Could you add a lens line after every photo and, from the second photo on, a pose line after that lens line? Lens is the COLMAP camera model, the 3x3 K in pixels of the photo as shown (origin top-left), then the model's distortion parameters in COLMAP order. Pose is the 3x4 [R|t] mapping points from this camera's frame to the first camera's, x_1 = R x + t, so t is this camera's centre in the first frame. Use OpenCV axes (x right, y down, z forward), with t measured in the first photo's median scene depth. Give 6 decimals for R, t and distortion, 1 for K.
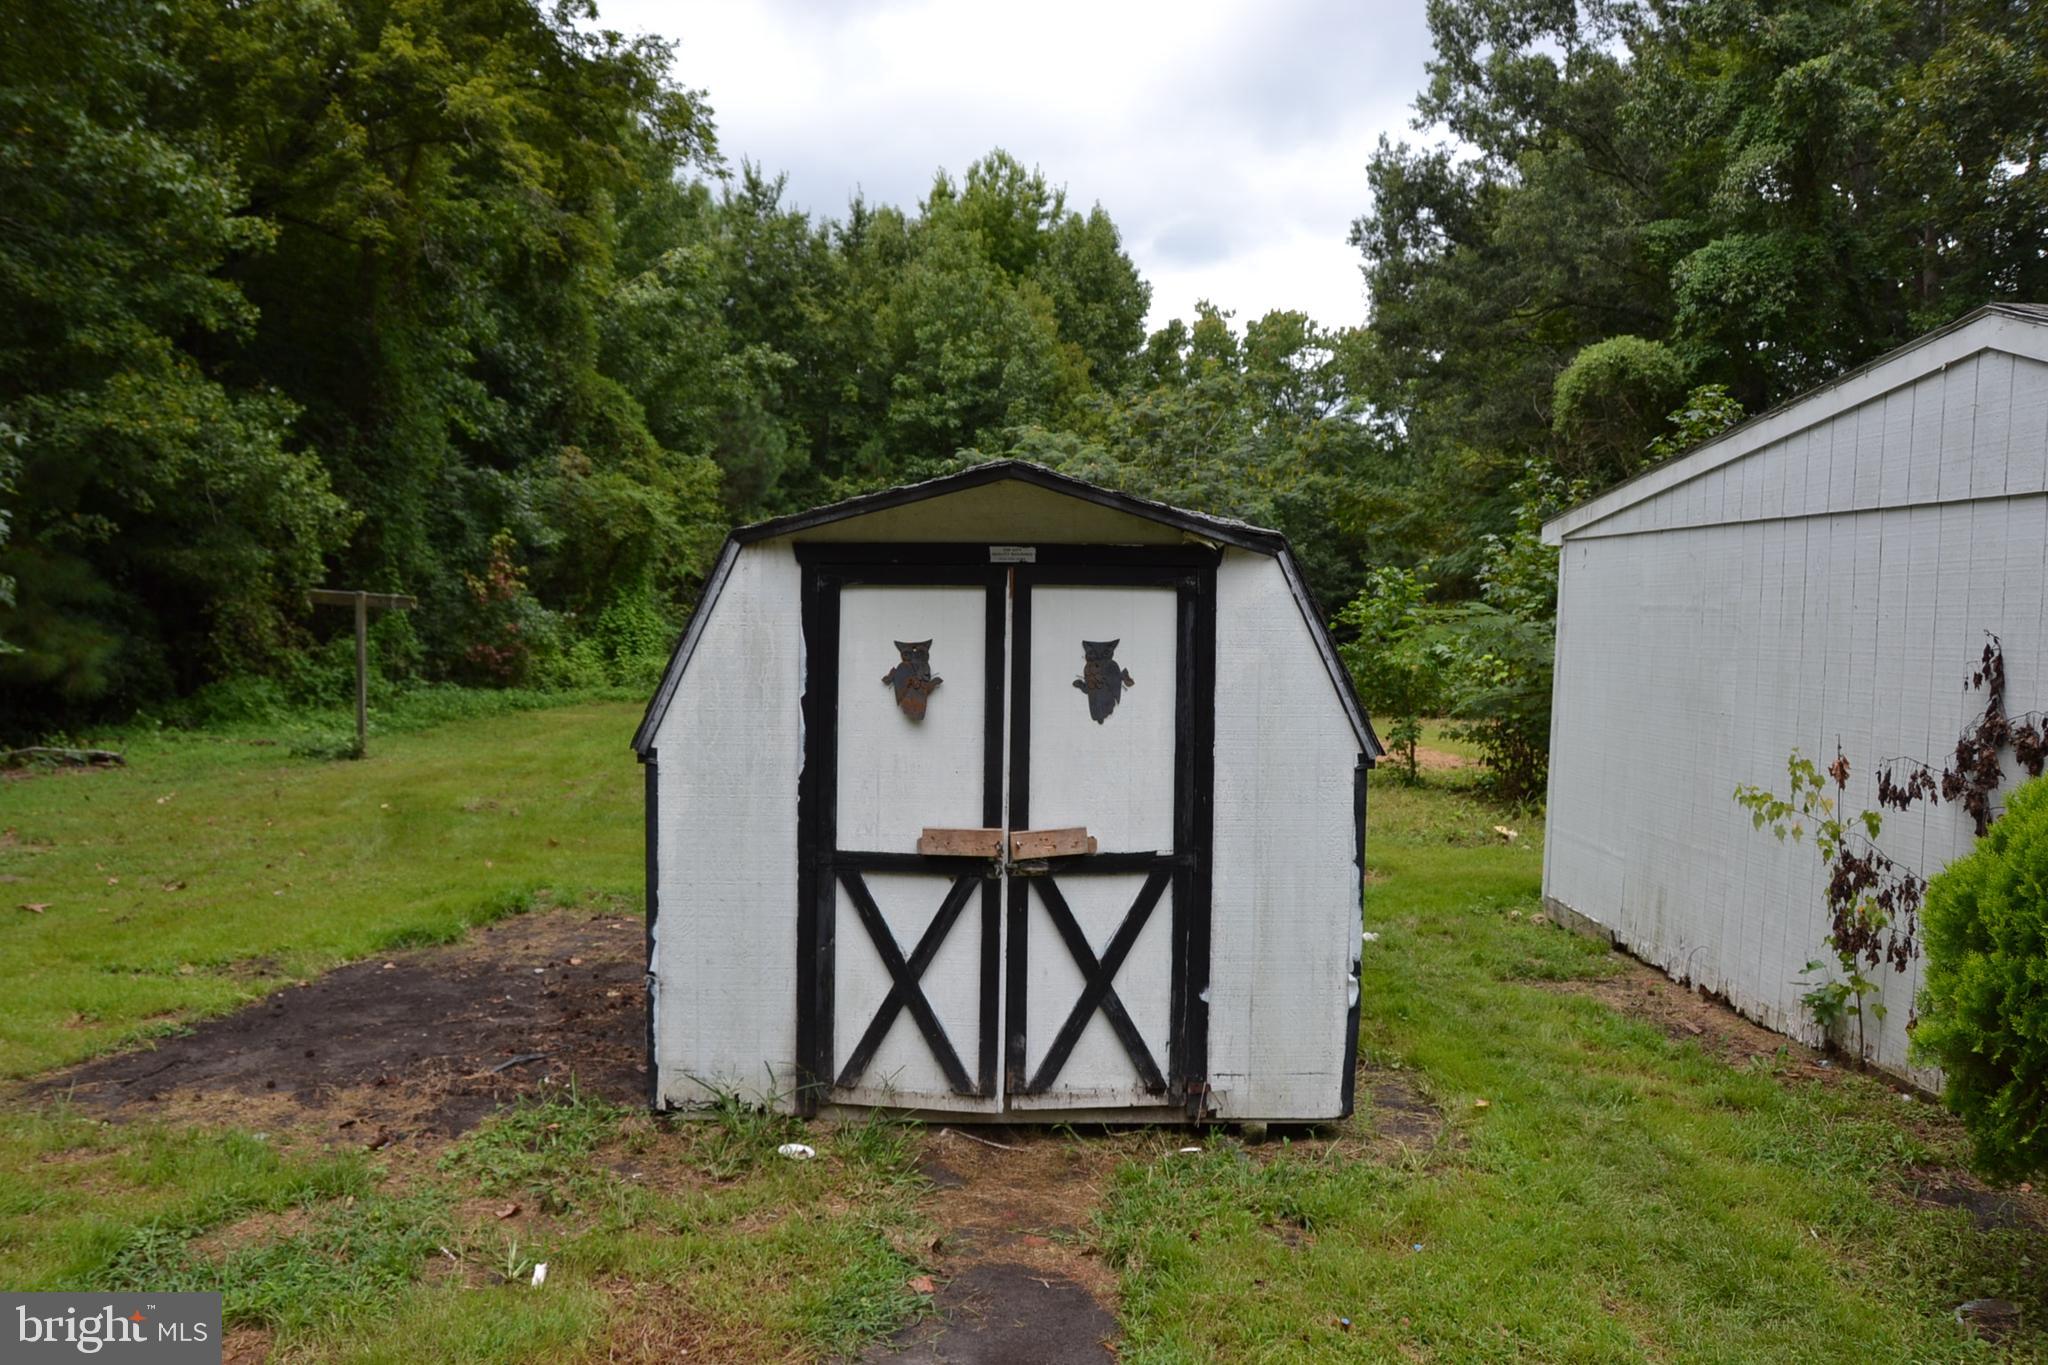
lens RADIAL K [[1672.5, 0, 1024.0], [0, 1672.5, 682.5], [0, 0, 1]] dist [-0.176147, 0.148268]
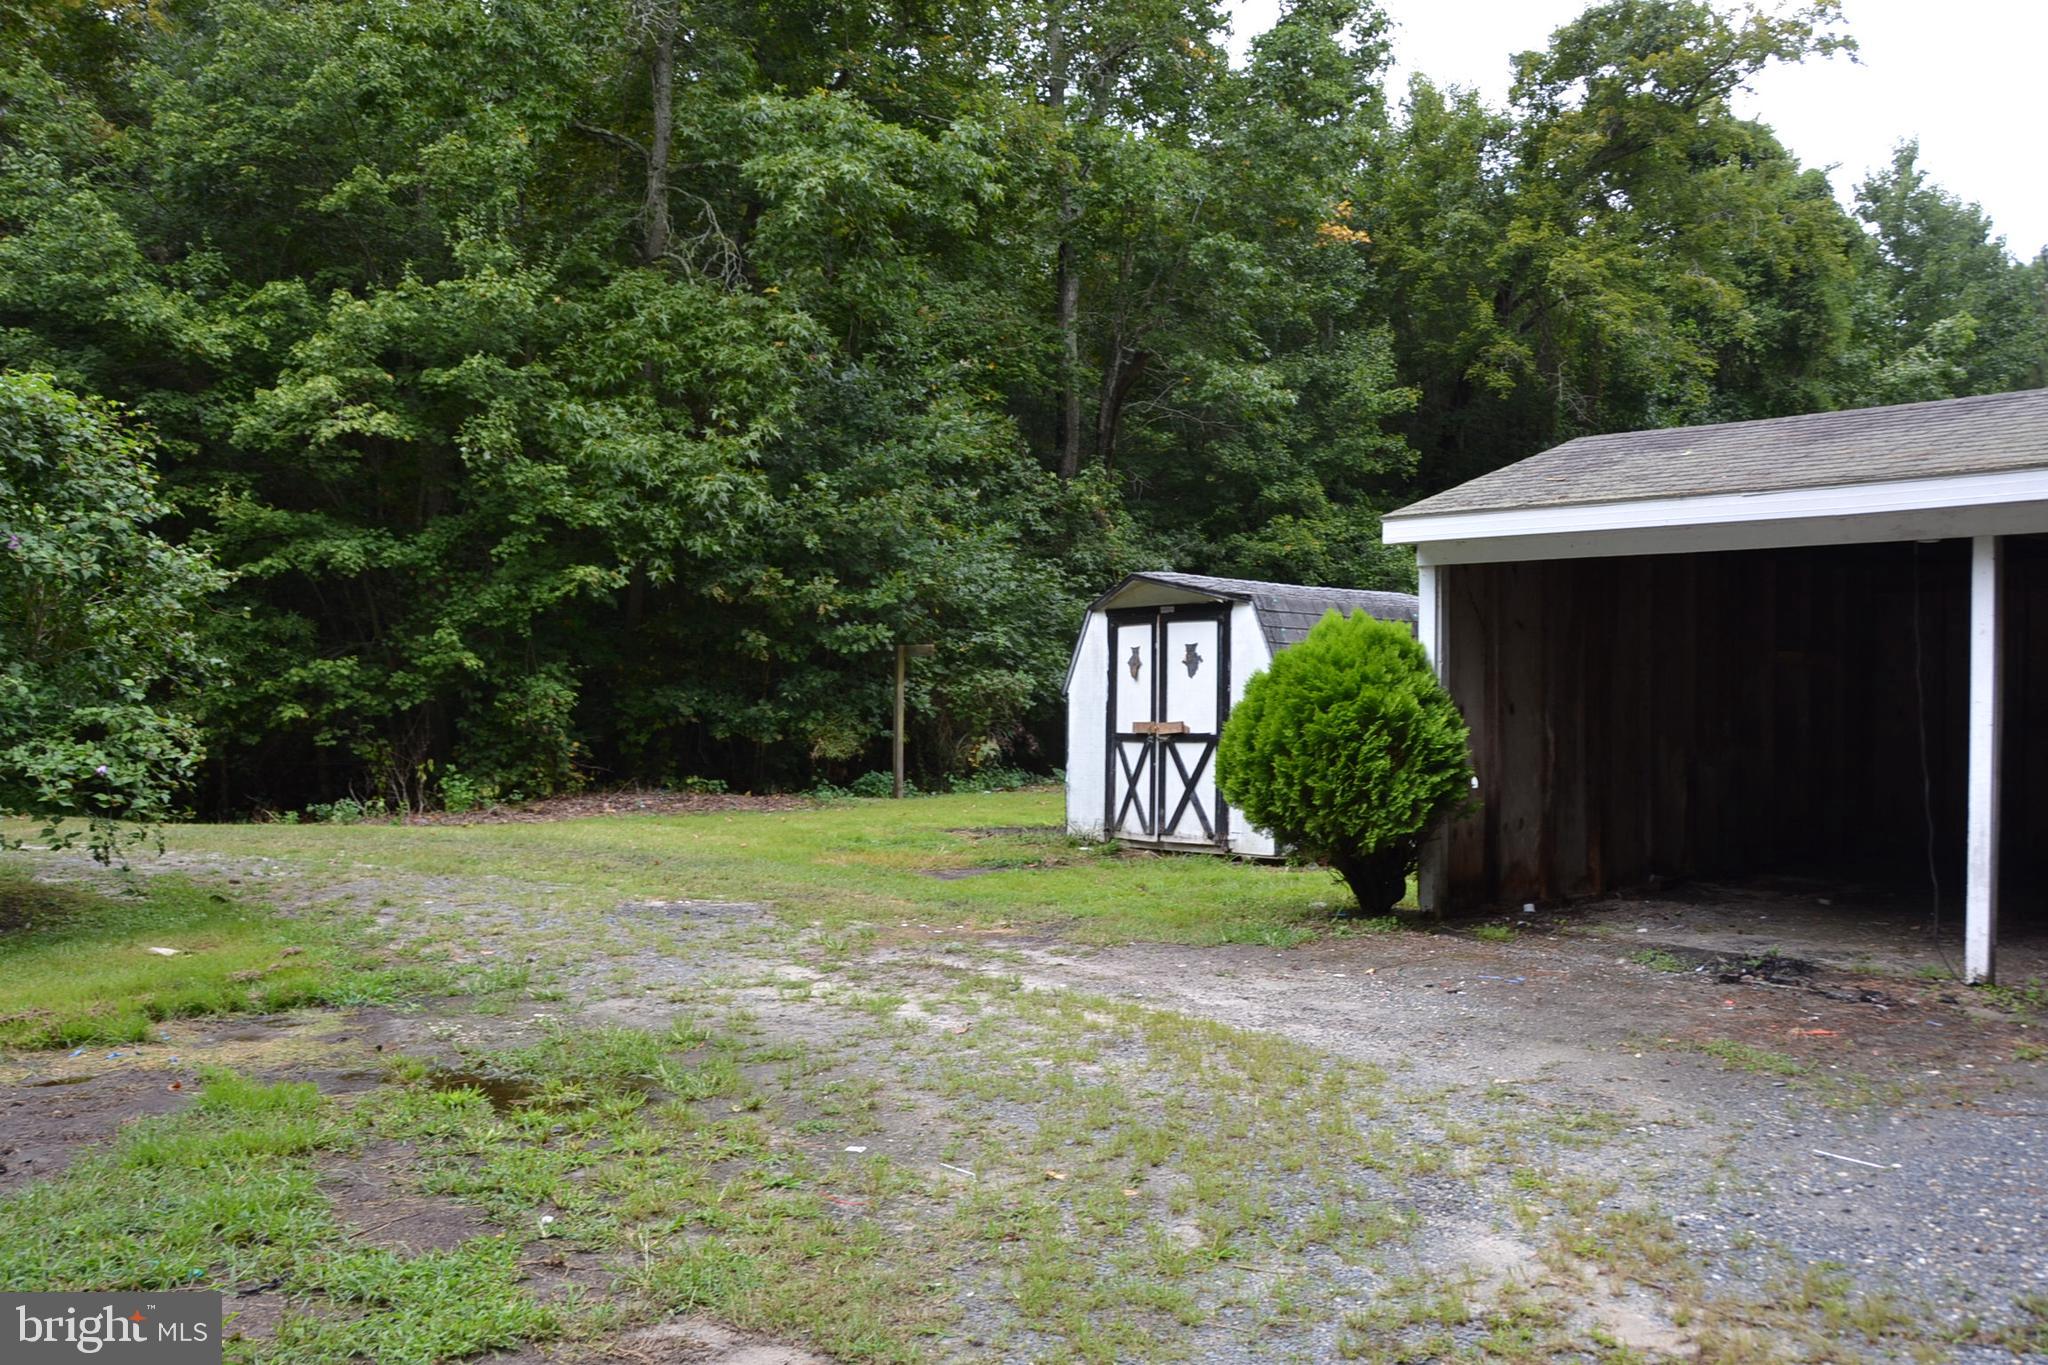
lens RADIAL K [[1768.1, 0, 1024.8], [0, 1768.1, 730.3], [0, 0, 1]] dist [-0.155549, 0.170904]
pose [[0.642408, -0.004093, -0.766352, 0.233625], [-0.017811, 0.999636, -0.020269, 0.019727], [0.766155, 0.026670, 0.642102, -0.101625]]
